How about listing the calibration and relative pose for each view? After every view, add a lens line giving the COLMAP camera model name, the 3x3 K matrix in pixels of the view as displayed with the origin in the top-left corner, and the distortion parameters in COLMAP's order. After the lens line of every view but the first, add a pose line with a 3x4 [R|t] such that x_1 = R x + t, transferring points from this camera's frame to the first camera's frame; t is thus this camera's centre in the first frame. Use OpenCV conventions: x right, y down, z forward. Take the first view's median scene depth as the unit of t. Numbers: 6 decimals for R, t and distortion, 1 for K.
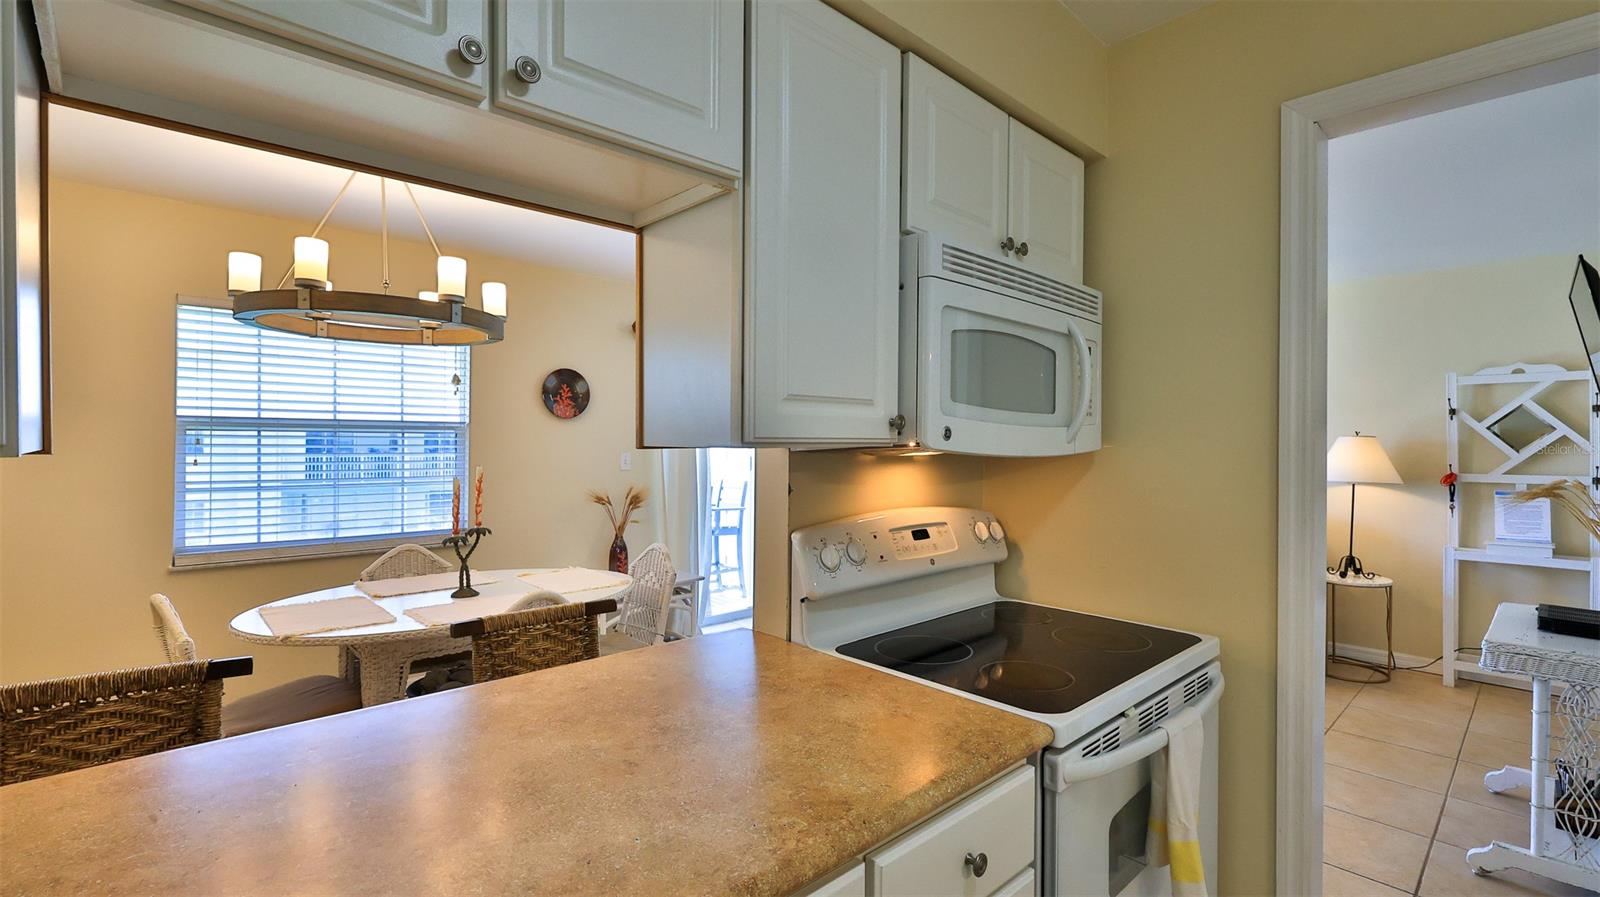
lens RADIAL K [[708.0, 0, 798.5], [0, 708.0, 450.6], [0, 0, 1]] dist [-0.000224, -0.000415]
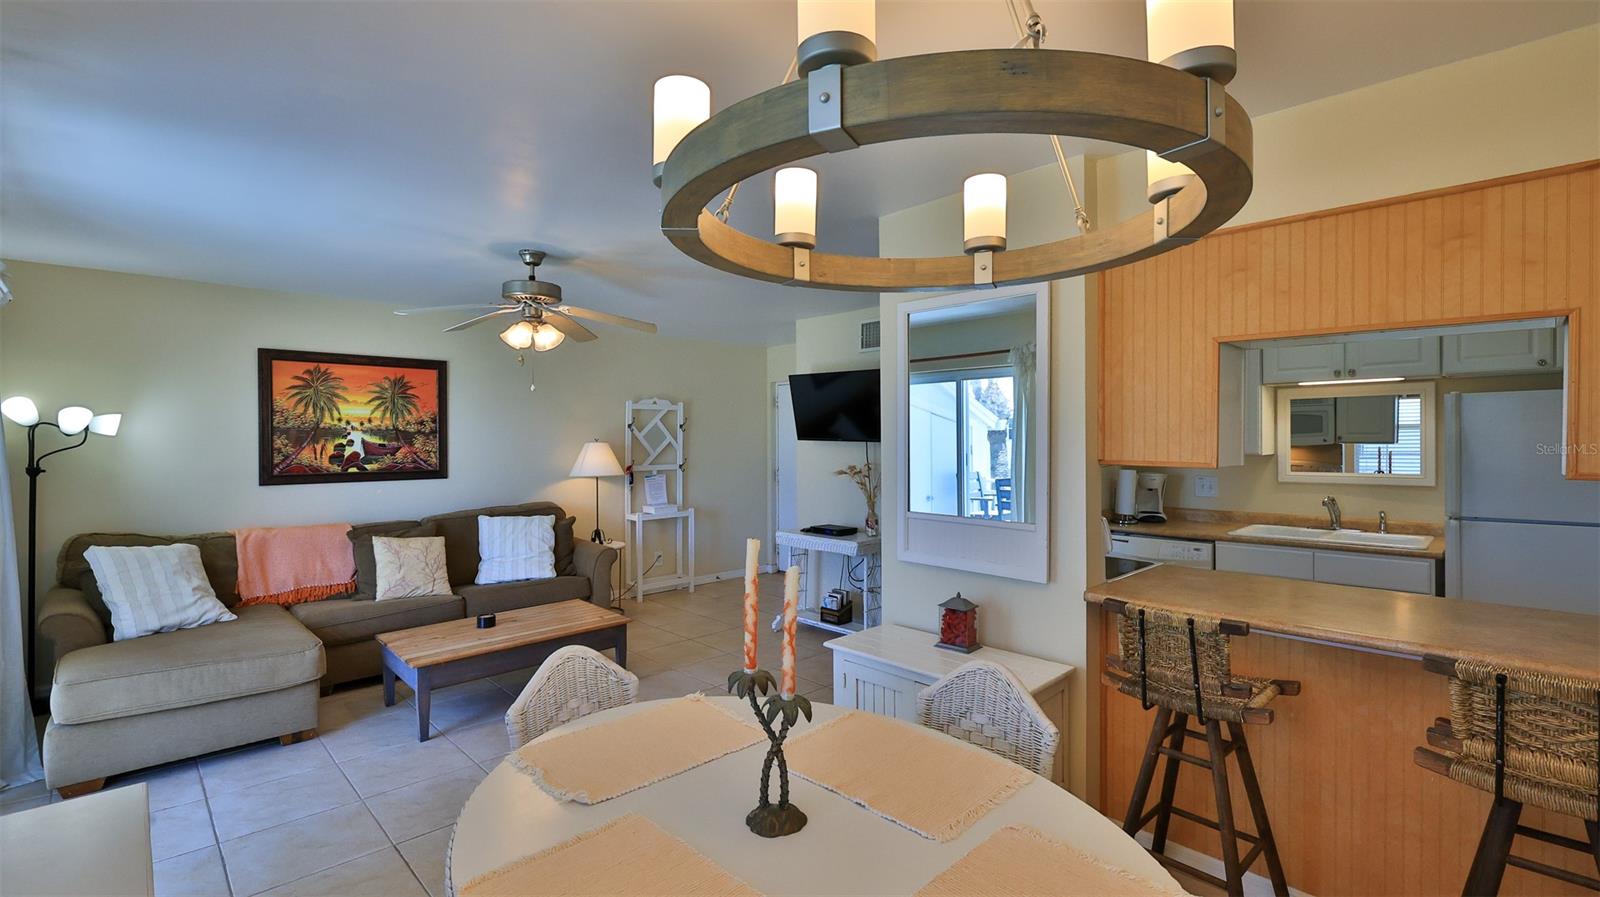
lens RADIAL K [[708.0, 0, 795.9], [0, 708.0, 447.0], [0, 0, 1]] dist [-0.000224, -0.000415]
pose [[-0.020325, -0.018346, 0.999625, -0.682849], [0.013676, 0.999733, 0.018626, -0.035760], [-0.999700, 0.014050, -0.020069, 0.731149]]
